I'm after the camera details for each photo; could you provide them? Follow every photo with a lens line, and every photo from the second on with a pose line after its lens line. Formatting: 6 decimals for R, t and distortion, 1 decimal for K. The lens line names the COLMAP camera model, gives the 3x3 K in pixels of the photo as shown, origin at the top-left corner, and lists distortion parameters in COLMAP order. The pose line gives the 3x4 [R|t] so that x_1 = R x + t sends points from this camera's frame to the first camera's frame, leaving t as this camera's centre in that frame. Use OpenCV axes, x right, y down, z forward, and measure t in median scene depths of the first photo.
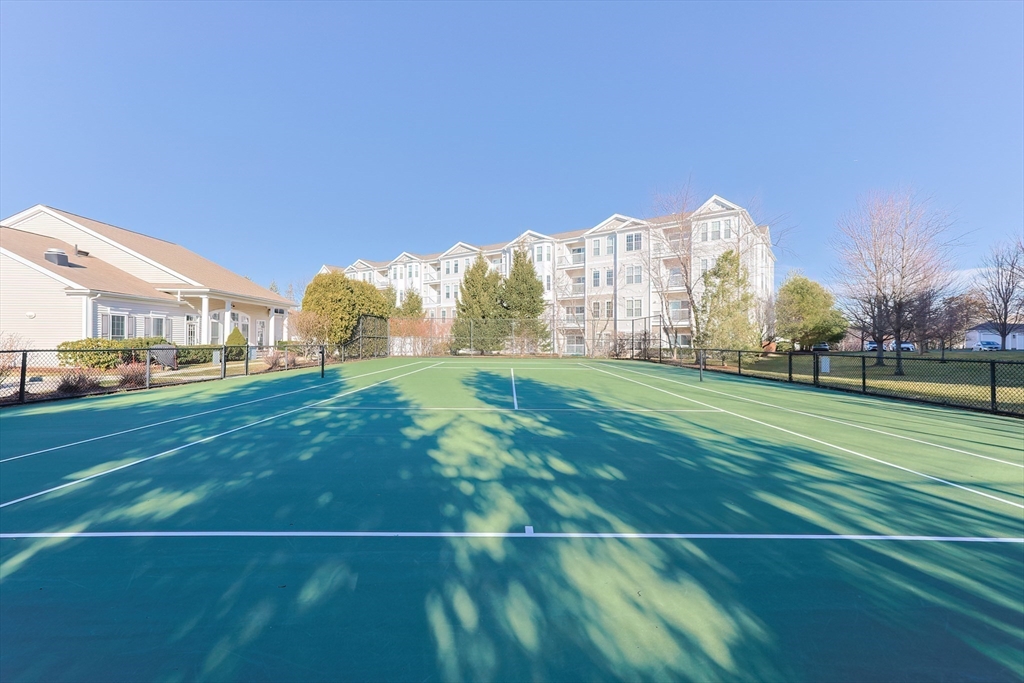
lens RADIAL K [[429.2, 0, 509.7], [0, 429.2, 333.5], [0, 0, 1]] dist [0.014455, 0.000019]
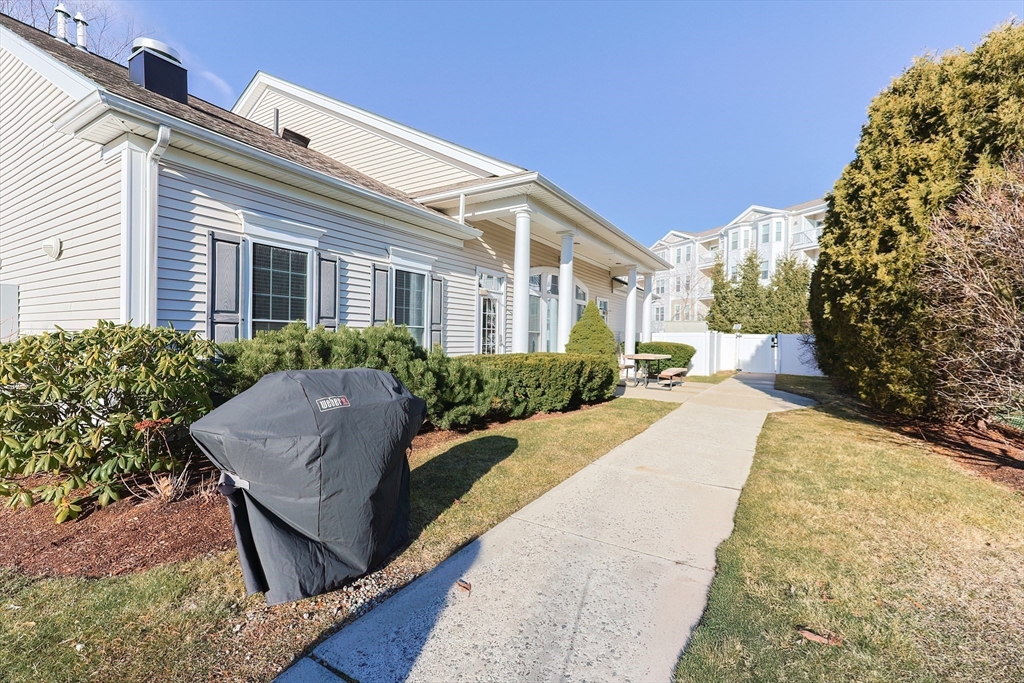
lens RADIAL K [[429.2, 0, 509.7], [0, 429.2, 333.5], [0, 0, 1]] dist [0.014455, 0.000019]
pose [[0.832200, 0.008081, -0.554417, -0.558581], [-0.007422, 0.999967, 0.003434, 0.010660], [0.554426, 0.001258, 0.832232, 0.760343]]
